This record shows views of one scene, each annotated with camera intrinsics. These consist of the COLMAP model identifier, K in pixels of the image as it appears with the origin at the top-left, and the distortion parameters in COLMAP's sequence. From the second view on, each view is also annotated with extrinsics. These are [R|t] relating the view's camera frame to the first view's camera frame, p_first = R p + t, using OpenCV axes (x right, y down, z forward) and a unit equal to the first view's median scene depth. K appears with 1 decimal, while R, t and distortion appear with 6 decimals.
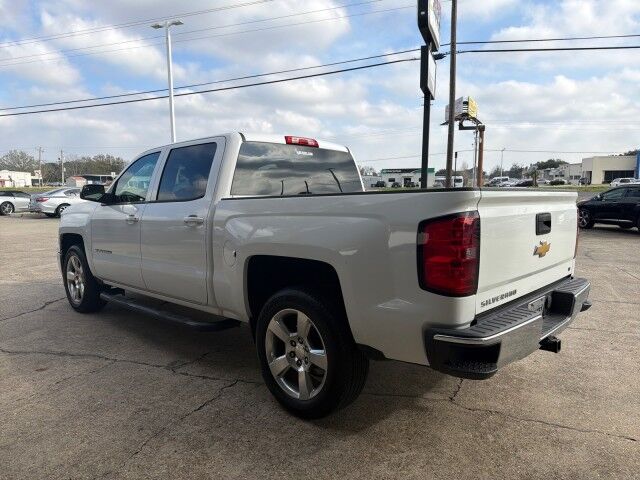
lens RADIAL K [[445.6, 0, 321.8], [0, 445.6, 238.9], [0, 0, 1]] dist [0.048499, -0.071029]
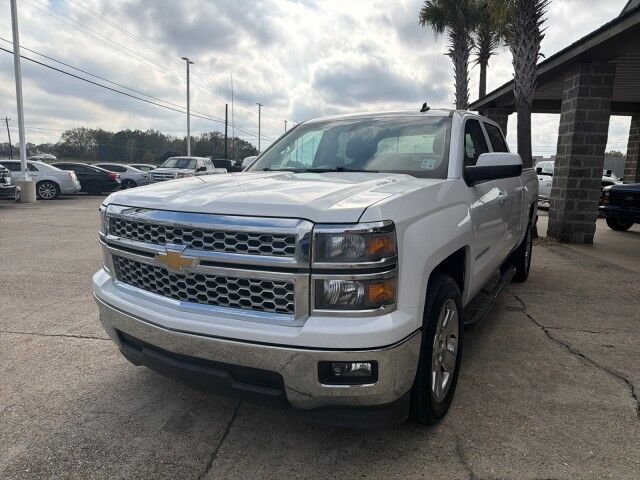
lens RADIAL K [[453.2, 0, 318.3], [0, 453.2, 249.4], [0, 0, 1]] dist [0.043766, -0.074772]
pose [[-0.218644, -0.168858, 0.961084, -1.367607], [0.083995, 0.978002, 0.190939, -0.165531], [-0.972183, 0.122474, -0.199651, 1.734206]]
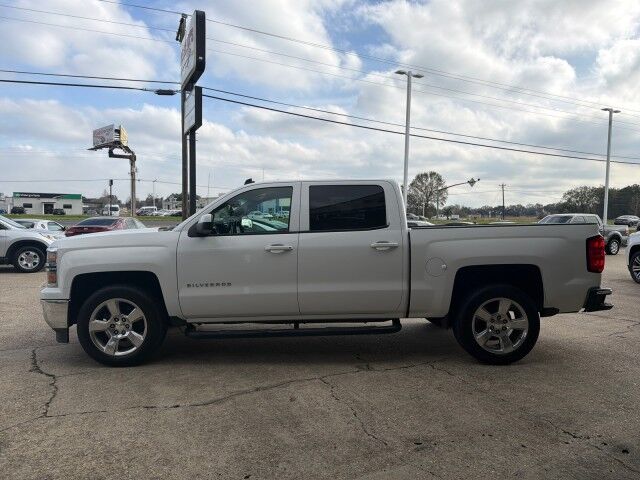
lens RADIAL K [[442.4, 0, 318.4], [0, 442.4, 240.3], [0, 0, 1]] dist [0.071252, -0.105034]
pose [[0.721361, -0.022223, 0.692203, -1.208751], [0.065001, 0.997246, -0.035722, -0.023327], [-0.689502, 0.070762, 0.720819, 0.205043]]
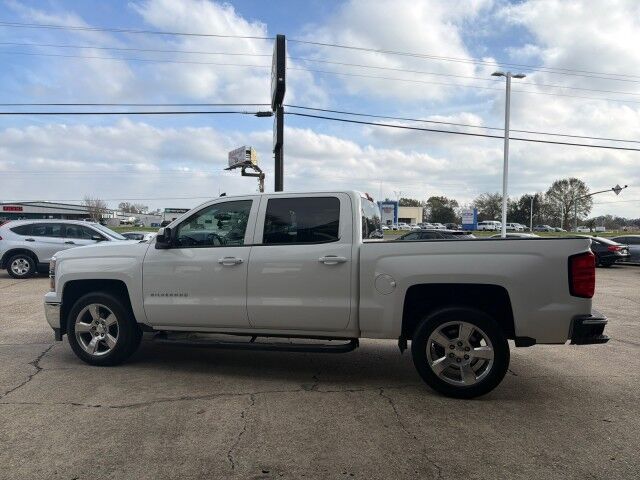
lens RADIAL K [[442.3, 0, 321.1], [0, 442.3, 242.0], [0, 0, 1]] dist [0.049391, -0.068372]
pose [[0.880913, -0.001089, 0.473277, -0.821407], [0.041162, 0.996384, -0.074322, -0.003298], [-0.471484, 0.084952, 0.877773, -0.038176]]
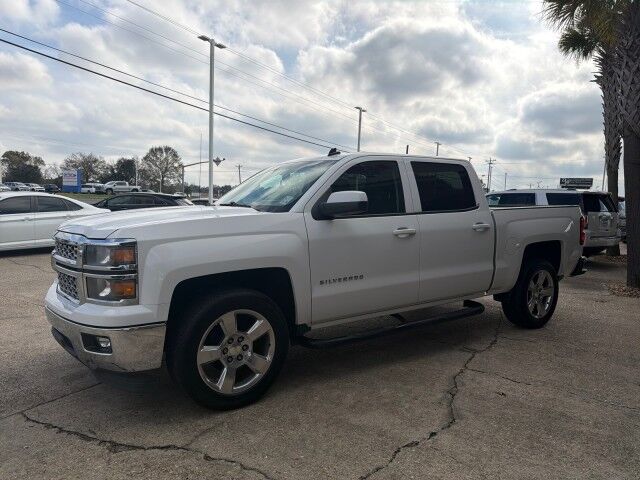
lens RADIAL K [[446.3, 0, 318.2], [0, 446.3, 240.7], [0, 0, 1]] dist [0.047555, -0.064382]
pose [[0.214306, -0.074396, 0.973929, -1.523772], [0.080010, 0.995081, 0.058406, -0.107133], [-0.973484, 0.065408, 0.219205, 1.094100]]
